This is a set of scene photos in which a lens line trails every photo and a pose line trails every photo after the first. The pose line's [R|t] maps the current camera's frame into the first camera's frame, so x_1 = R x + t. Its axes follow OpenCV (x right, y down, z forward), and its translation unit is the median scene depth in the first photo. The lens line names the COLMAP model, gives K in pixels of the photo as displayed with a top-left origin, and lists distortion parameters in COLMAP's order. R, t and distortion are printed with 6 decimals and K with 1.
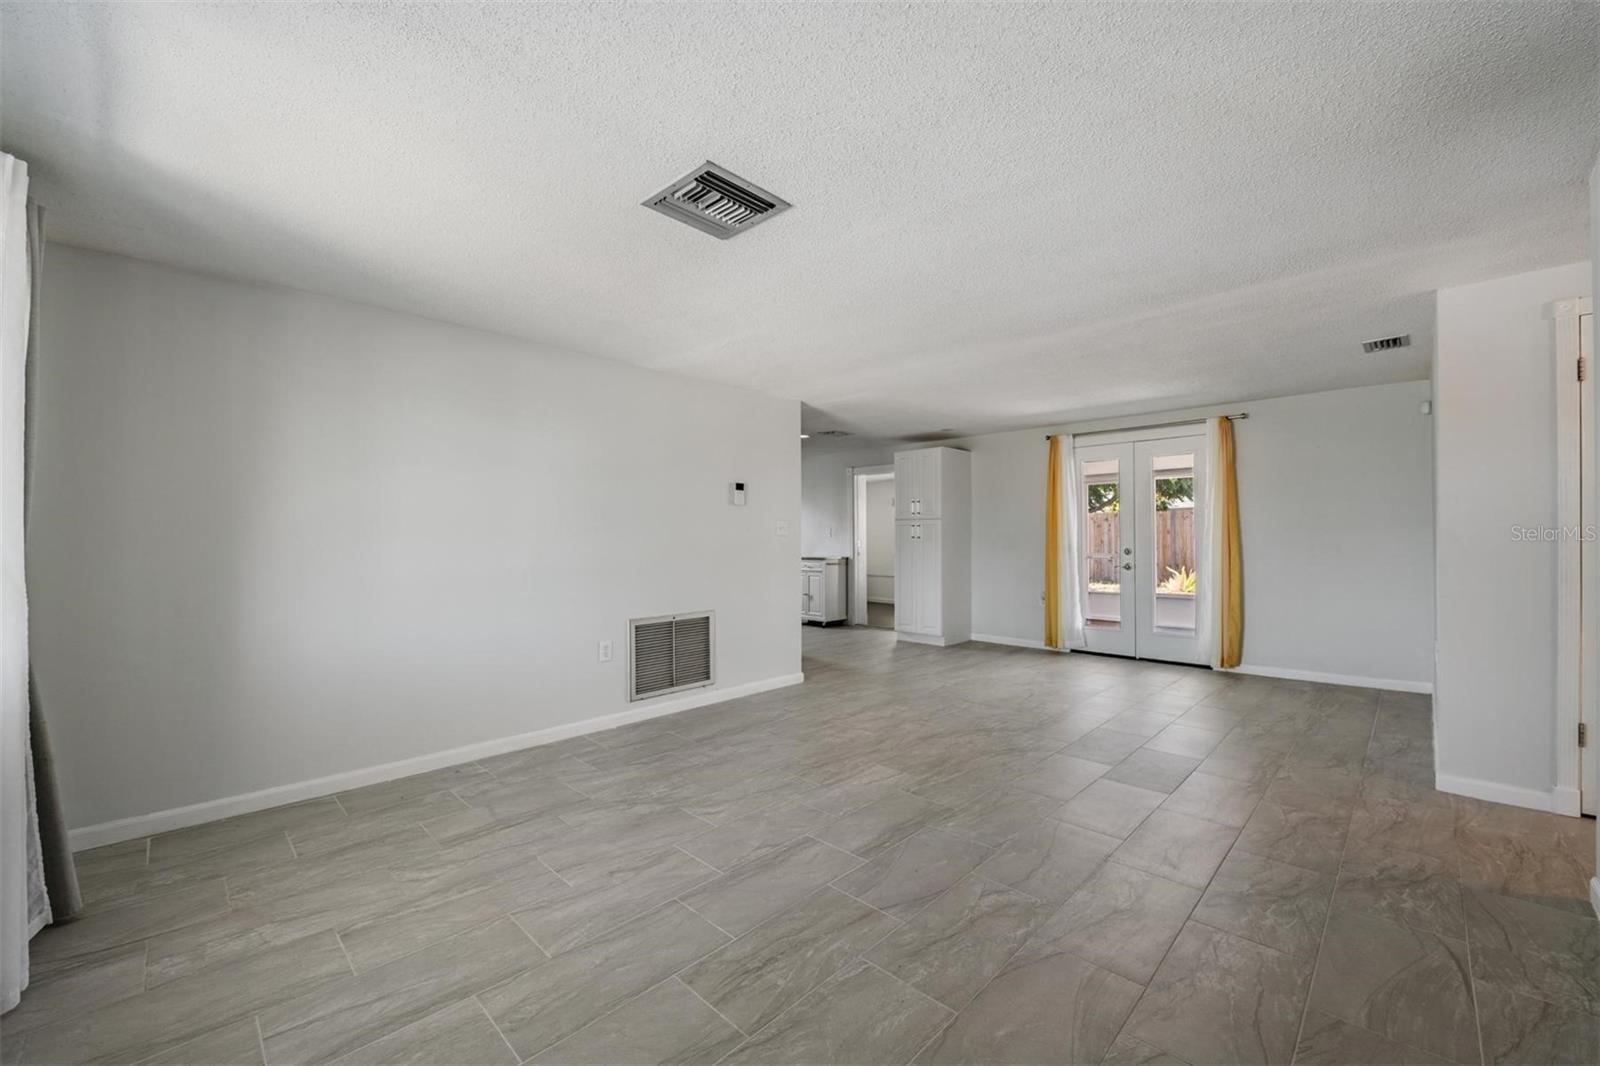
lens RADIAL K [[635.9, 0, 801.8], [0, 635.9, 539.9], [0, 0, 1]] dist [-0.013129, -0.000158]
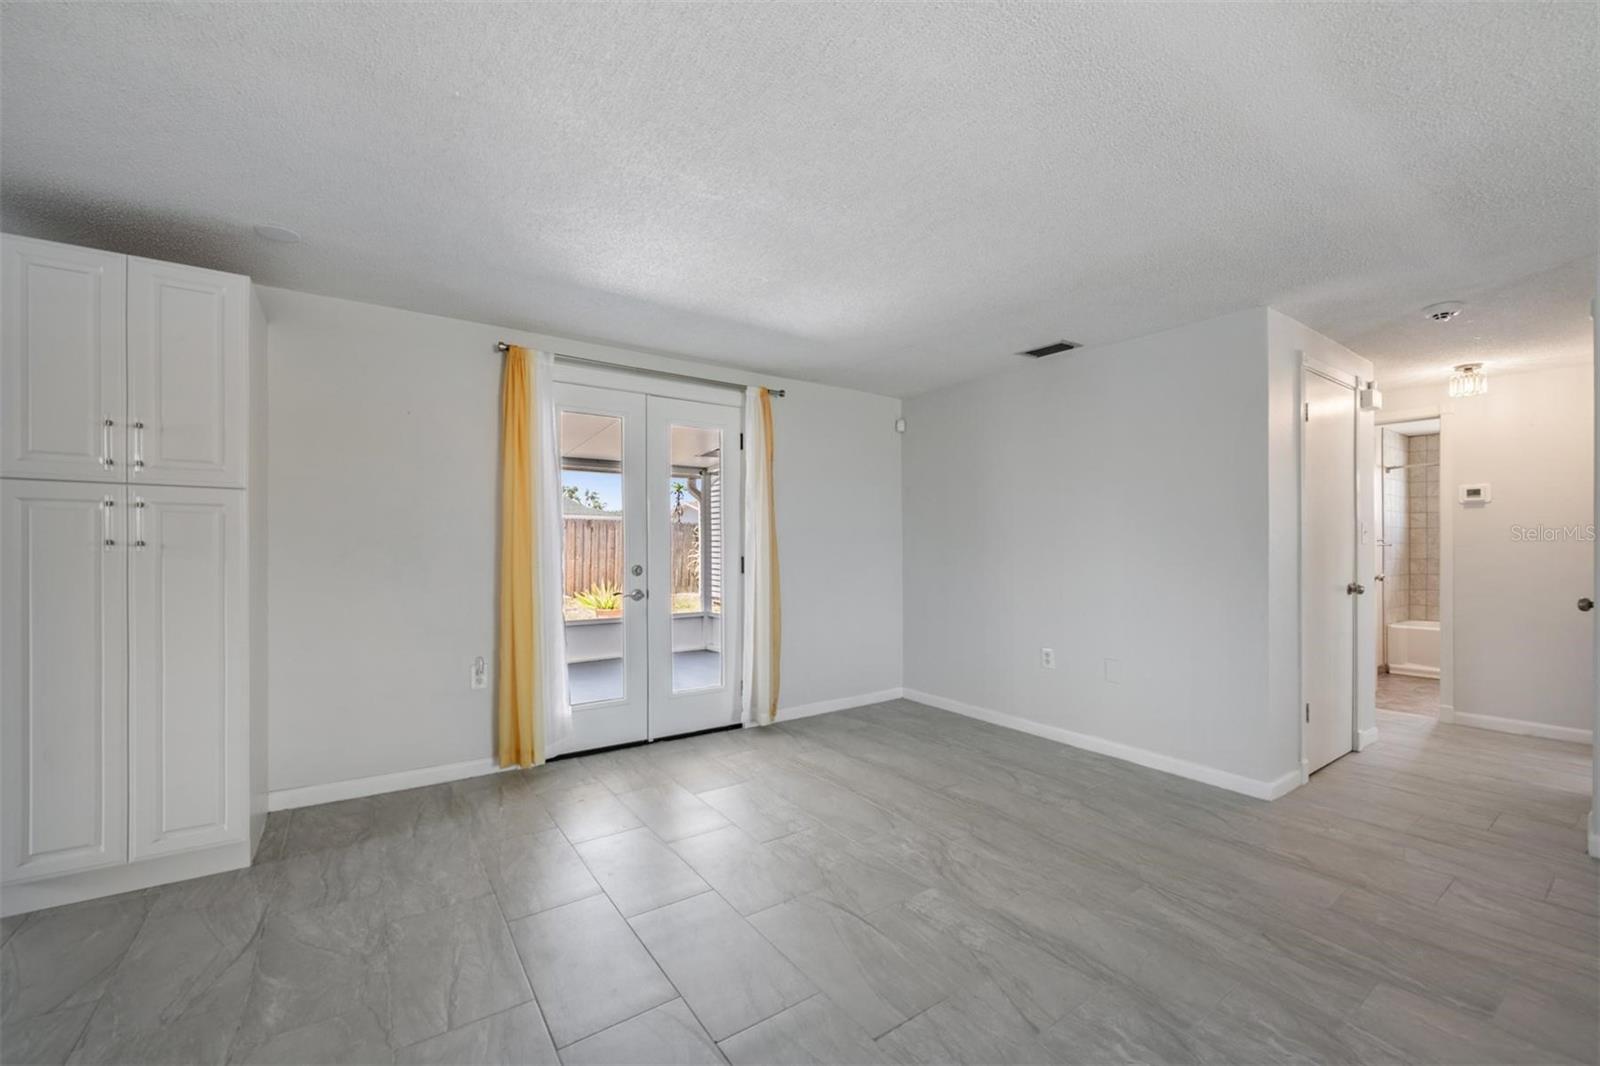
lens RADIAL K [[630.1, 0, 810.9], [0, 630.1, 544.1], [0, 0, 1]] dist [-0.016387, -0.000434]
pose [[0.177901, 0.014082, 0.983948, -0.076506], [-0.002041, 0.999901, -0.013942, 0.002412], [-0.984046, 0.000472, 0.177912, 1.070871]]
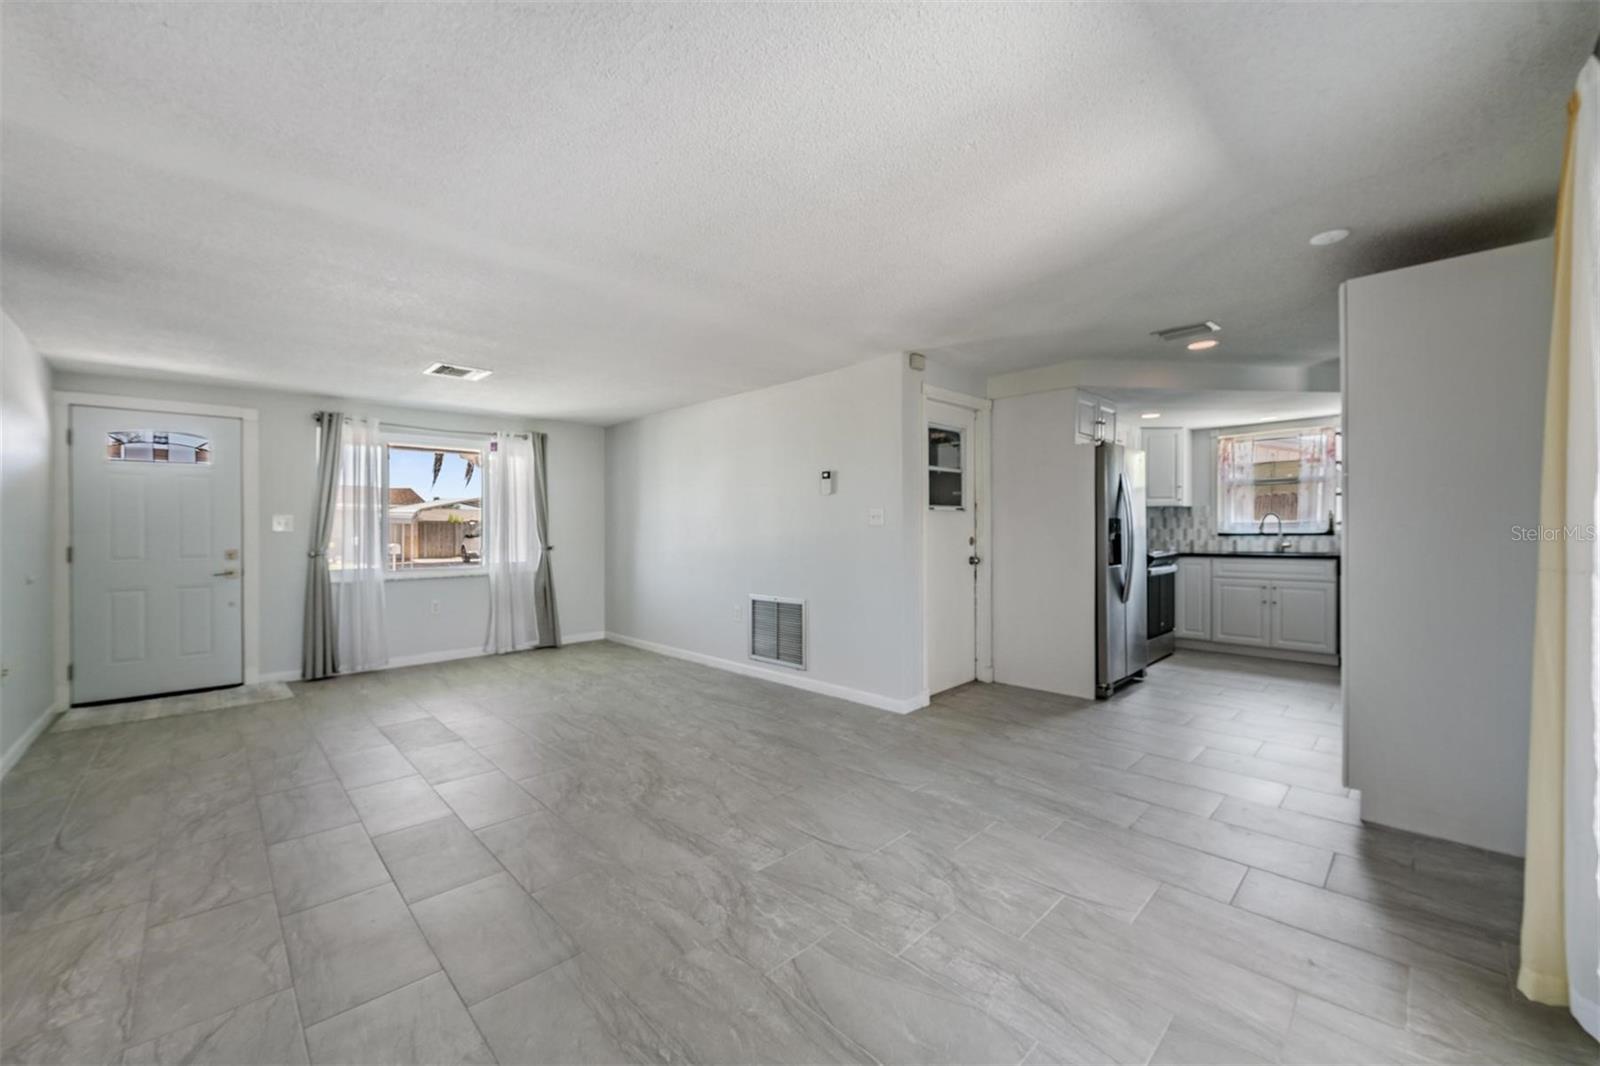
lens RADIAL K [[635.6, 0, 810.3], [0, 635.6, 540.2], [0, 0, 1]] dist [-0.033890, 0.004728]
pose [[-0.017738, 0.026611, -0.999488, 0.976566], [0.008216, 0.999616, 0.026469, -0.015185], [0.999809, -0.007742, -0.017950, 1.121993]]
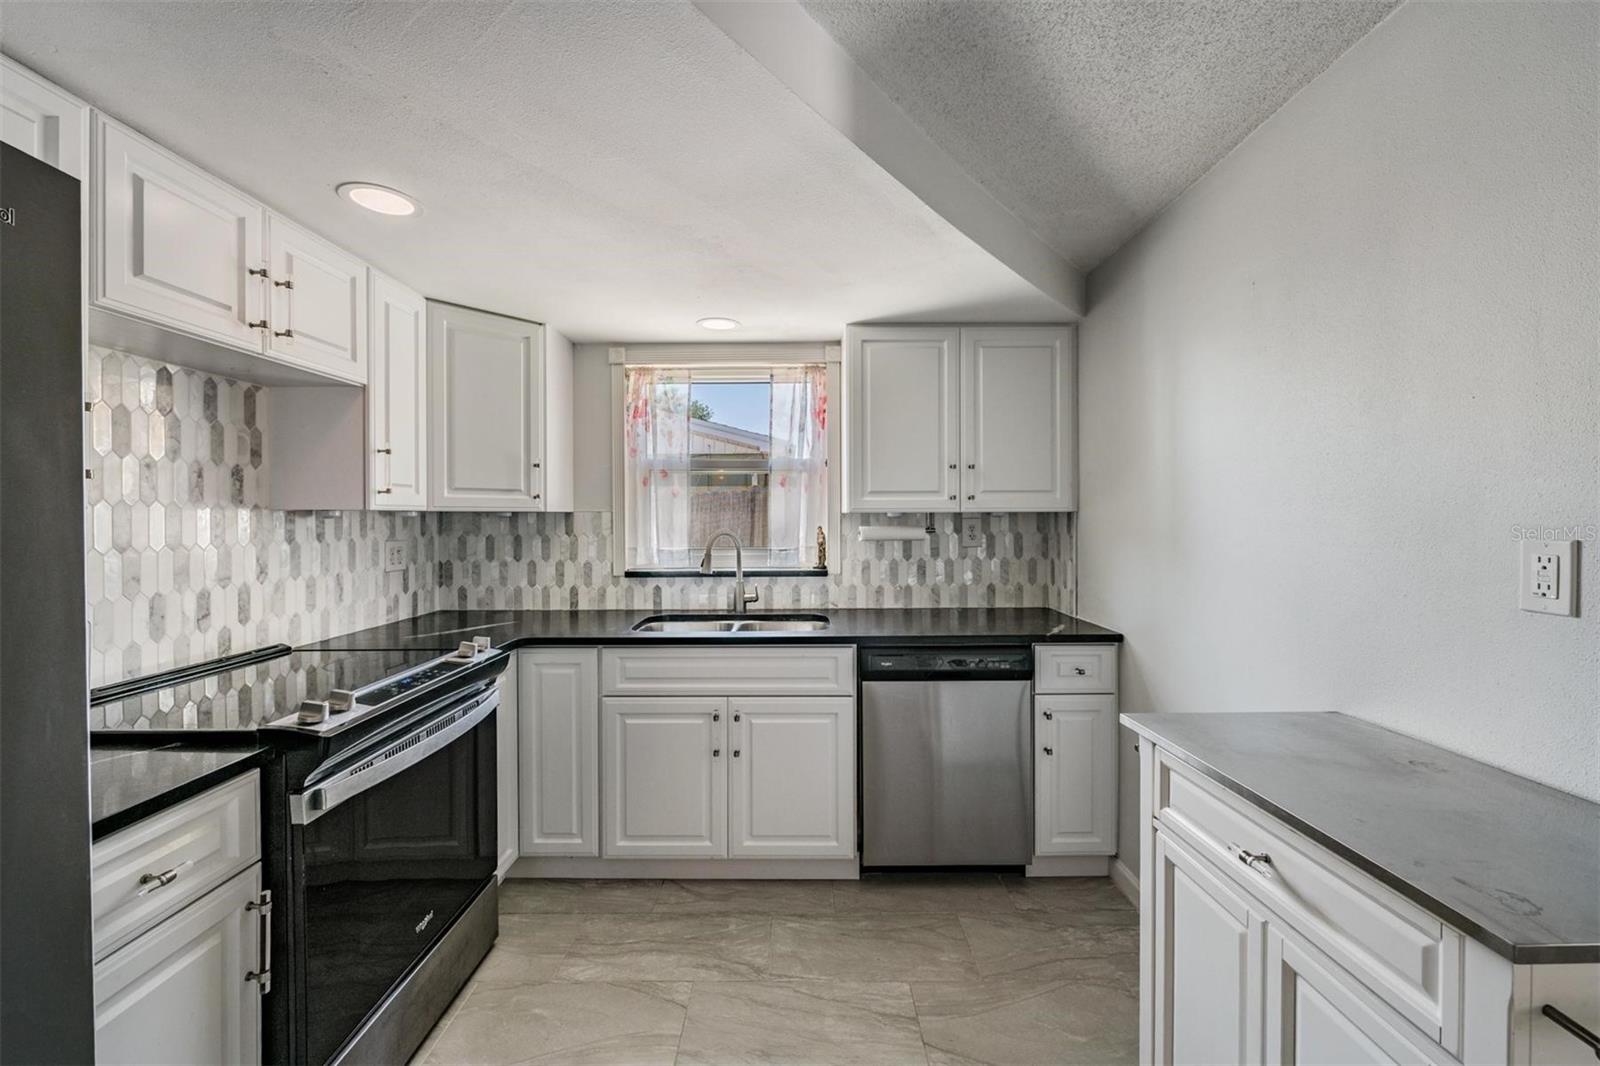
lens RADIAL K [[624.7, 0, 802.5], [0, 624.7, 521.5], [0, 0, 1]] dist [0.002147, -0.000126]
pose [[0.700723, 0.009017, -0.713377, 0.057359], [-0.002084, 0.999942, 0.010592, -0.047395], [0.713431, -0.005935, 0.700701, 1.747260]]
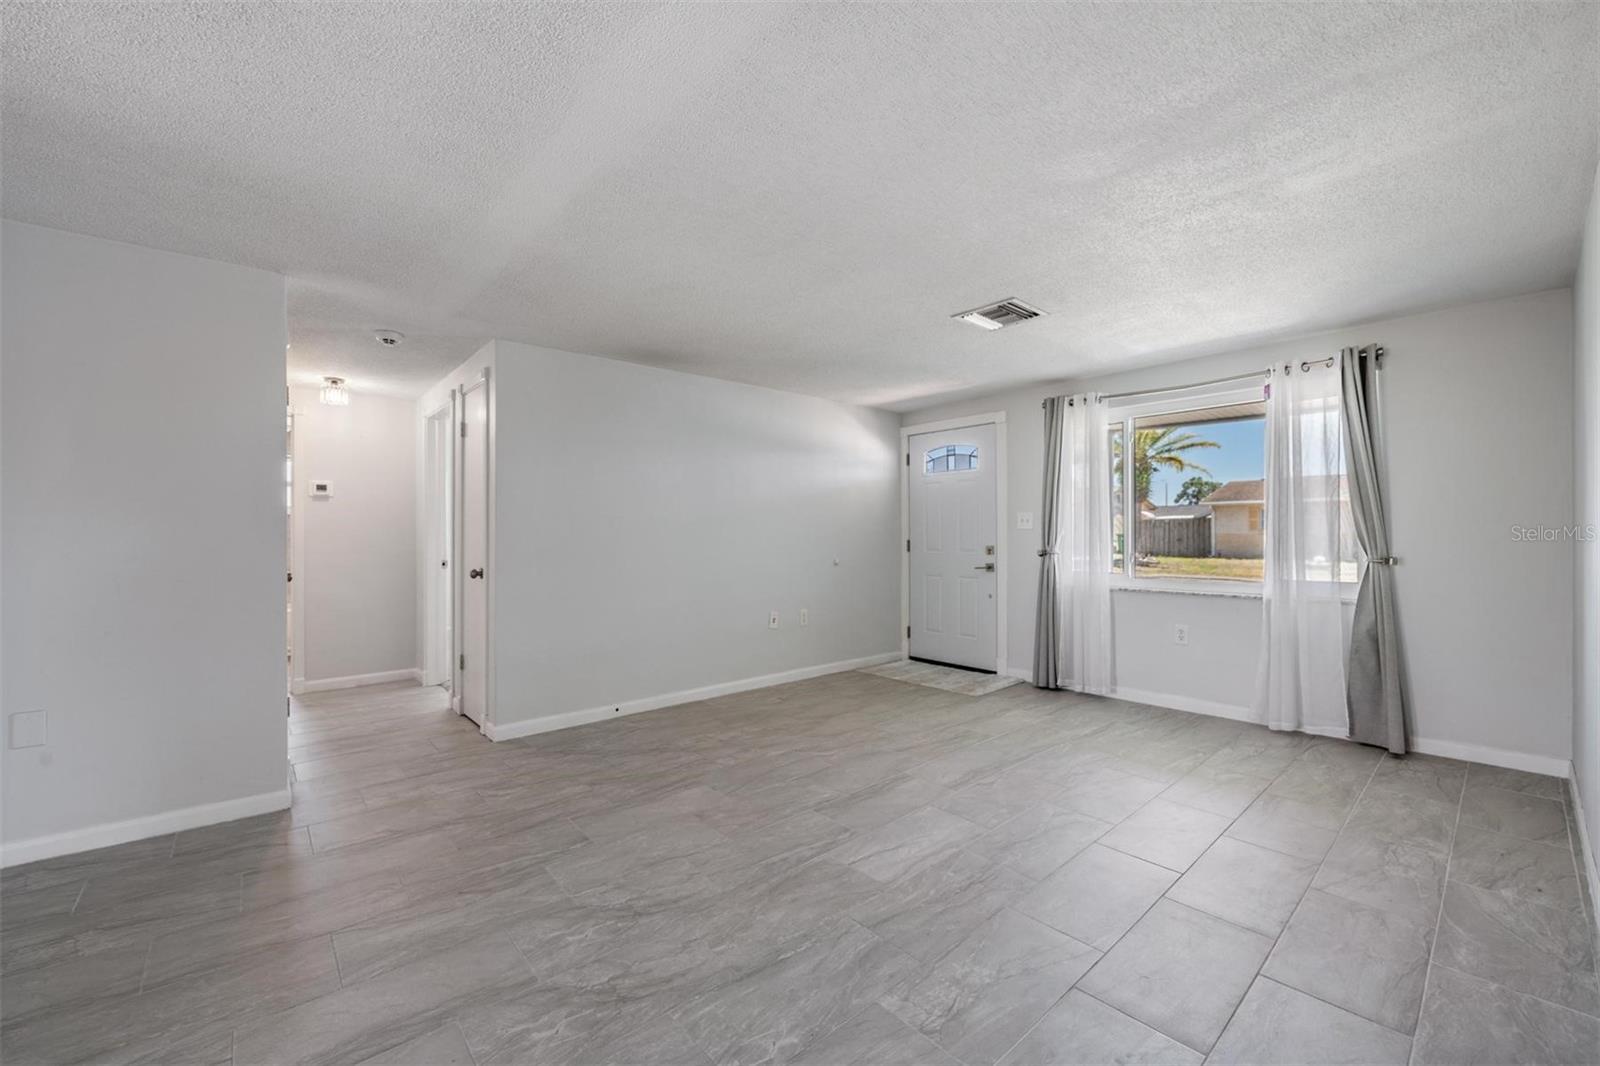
lens RADIAL K [[636.3, 0, 803.0], [0, 636.3, 531.0], [0, 0, 1]] dist [-0.014341, -0.000379]
pose [[-0.997163, 0.010557, 0.074531, 0.117249], [0.010480, 0.999944, -0.001415, -0.005125], [-0.074542, -0.000630, -0.997218, 1.307406]]
